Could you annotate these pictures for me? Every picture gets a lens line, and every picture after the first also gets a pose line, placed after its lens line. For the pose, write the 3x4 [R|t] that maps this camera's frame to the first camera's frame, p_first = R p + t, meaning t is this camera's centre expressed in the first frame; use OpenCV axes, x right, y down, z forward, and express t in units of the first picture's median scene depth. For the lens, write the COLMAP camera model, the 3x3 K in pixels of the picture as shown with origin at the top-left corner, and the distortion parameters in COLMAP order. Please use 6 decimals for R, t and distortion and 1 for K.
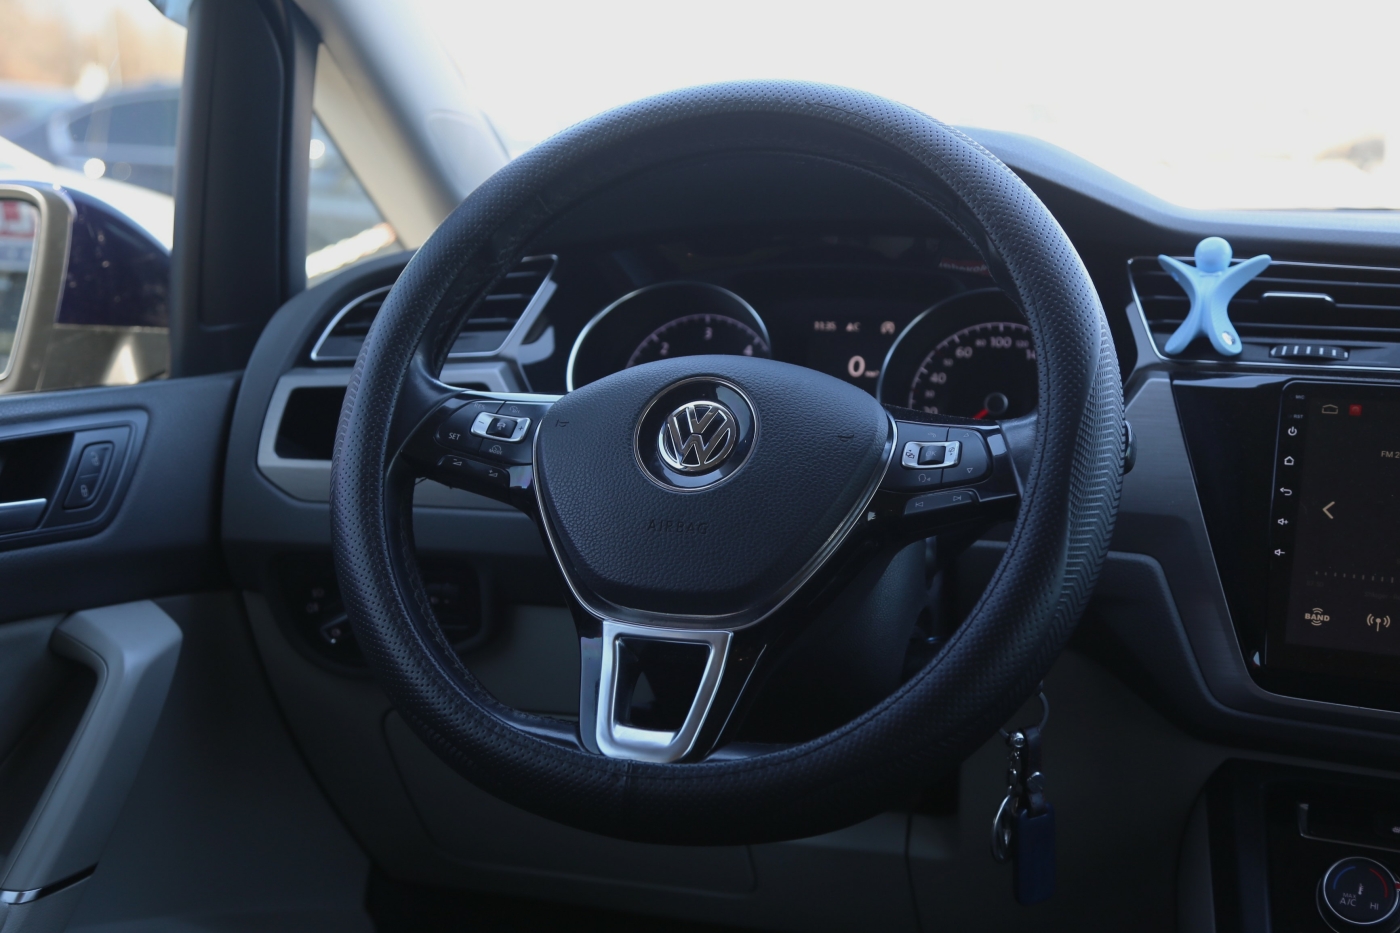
lens RADIAL K [[1910.8, 0, 700.0], [0, 1910.8, 466.5], [0, 0, 1]] dist [0.036953, 0.091788]
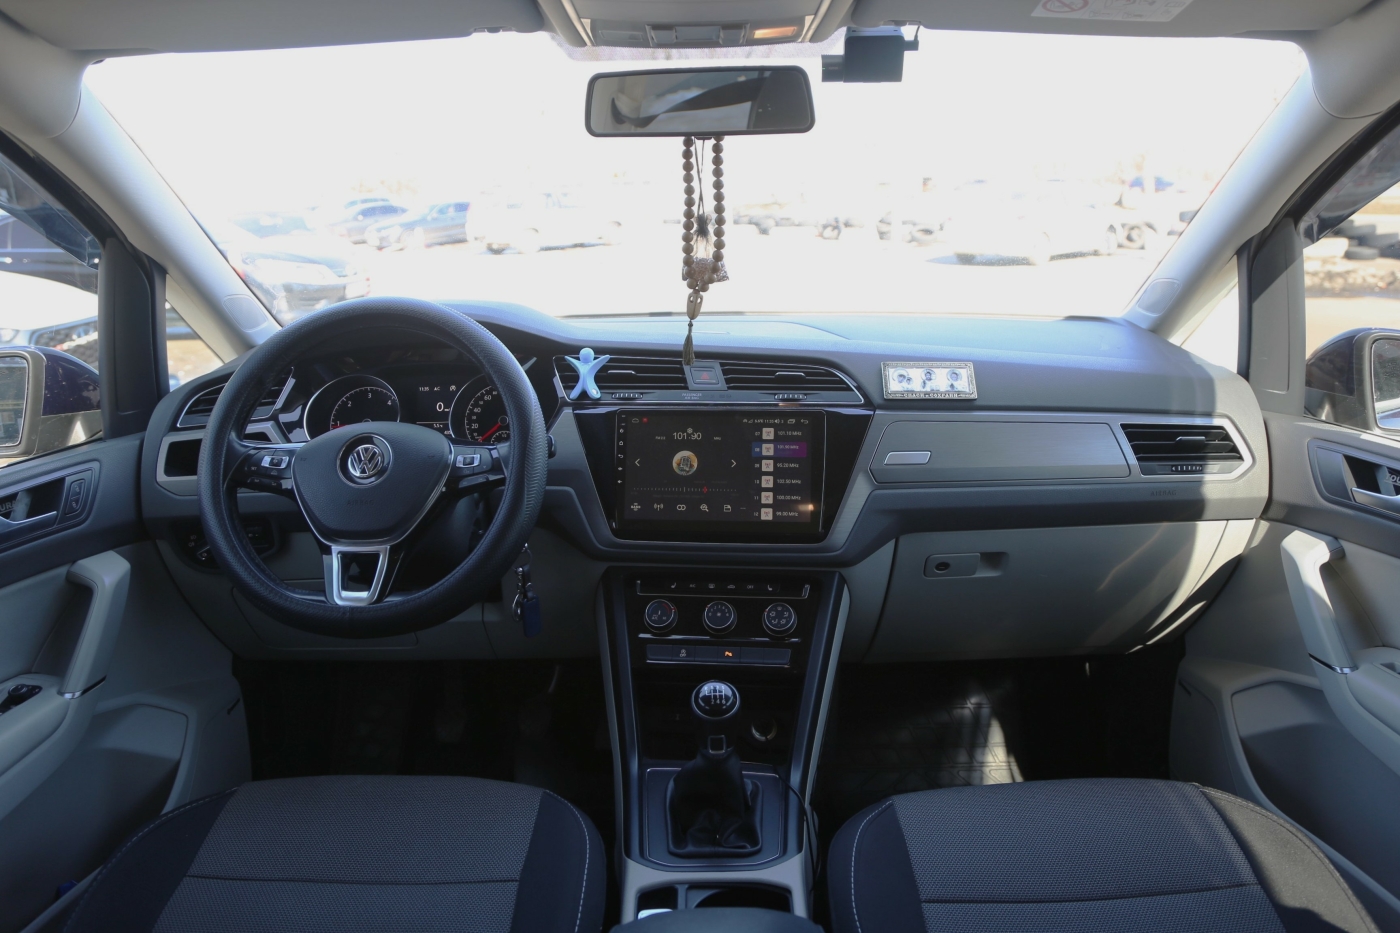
lens RADIAL K [[986.3, 0, 700.0], [0, 986.3, 466.5], [0, 0, 1]] dist [-0.091435, 0.003051]
pose [[0.948499, -0.097696, 0.301338, 0.023294], [0.075033, 0.993473, 0.085914, -0.072749], [-0.307765, -0.058879, 0.949639, -0.214029]]
